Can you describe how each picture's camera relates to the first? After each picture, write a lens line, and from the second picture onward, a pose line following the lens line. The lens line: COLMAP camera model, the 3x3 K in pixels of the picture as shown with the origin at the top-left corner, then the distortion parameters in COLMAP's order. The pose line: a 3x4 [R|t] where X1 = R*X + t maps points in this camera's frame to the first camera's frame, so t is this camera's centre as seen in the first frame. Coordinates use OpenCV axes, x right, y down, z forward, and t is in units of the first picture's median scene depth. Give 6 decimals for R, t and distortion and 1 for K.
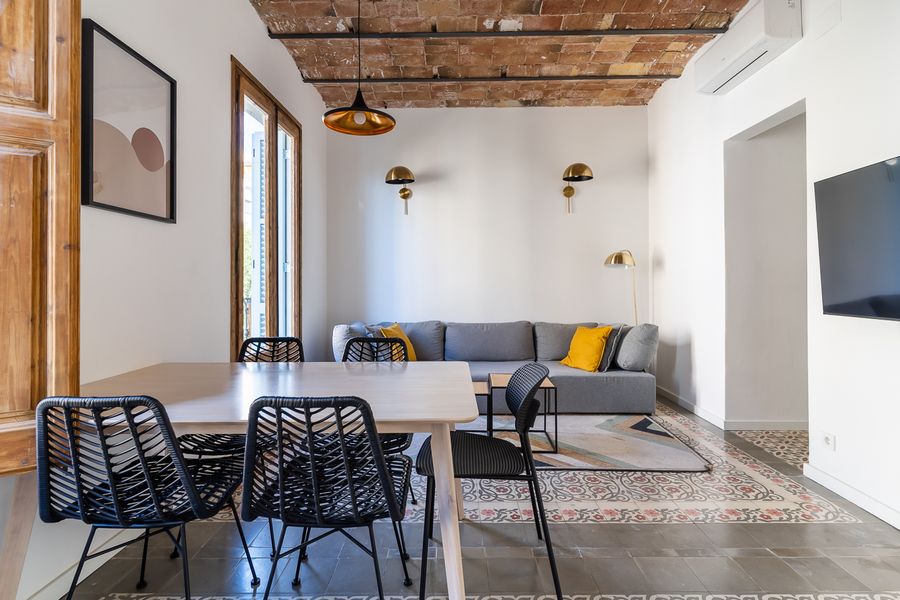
lens RADIAL K [[435.8, 0, 446.3], [0, 435.8, 283.2], [0, 0, 1]] dist [-0.000125, -0.000201]
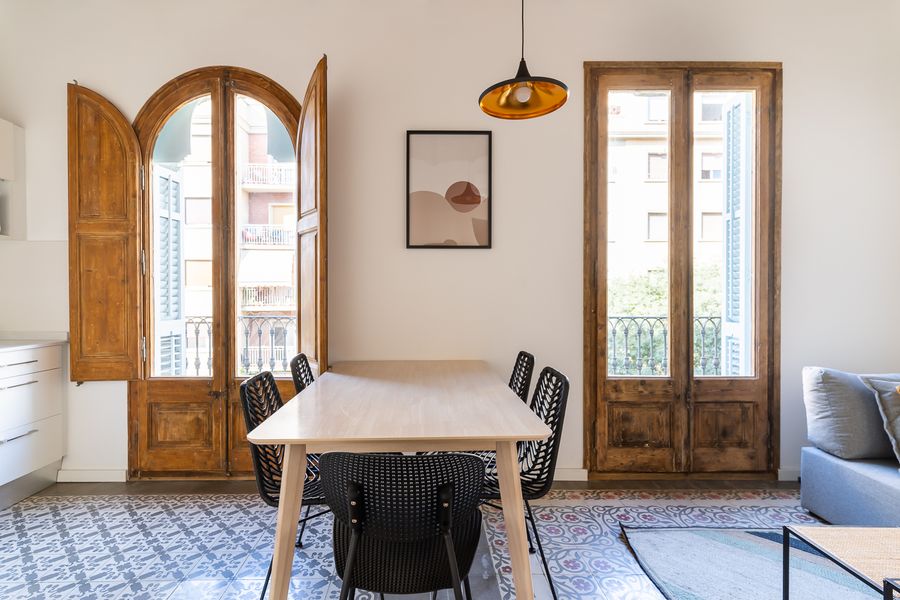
lens RADIAL K [[435.8, 0, 439.1], [0, 435.8, 299.3], [0, 0, 1]] dist [-0.000125, -0.000201]
pose [[0.035139, 0.011831, -0.999312, 0.326682], [0.001450, 0.999928, 0.011890, -0.005114], [0.999381, -0.001867, 0.035120, 0.445925]]
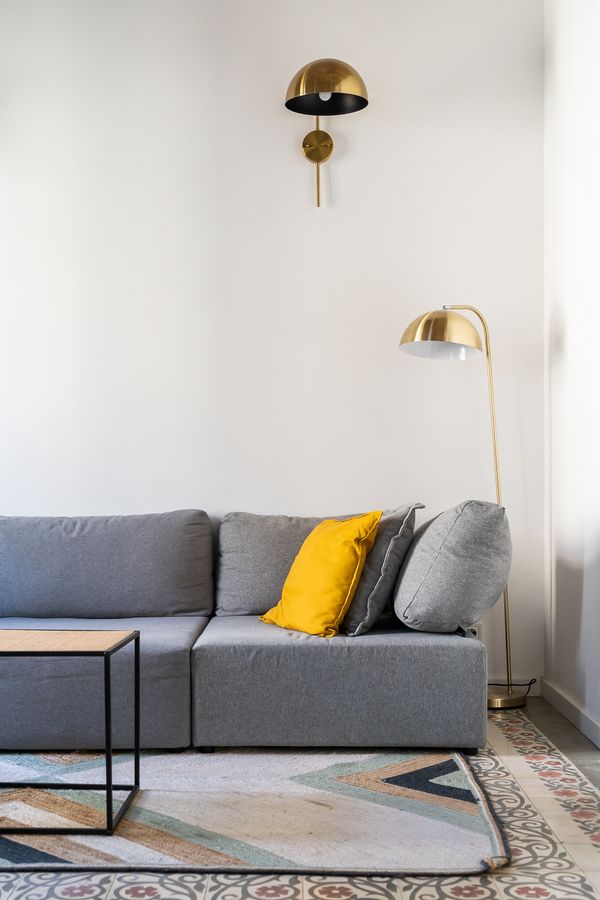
lens RADIAL K [[1198.3, 0, 234.3], [0, 1198.3, 518.7], [0, 0, 1]] dist [0.013873, 0.000000]
pose [[0.999731, -0.007714, -0.021887, 0.275250], [0.008541, 0.999244, 0.037923, 0.065922], [0.021578, -0.038099, 0.999041, 0.012914]]
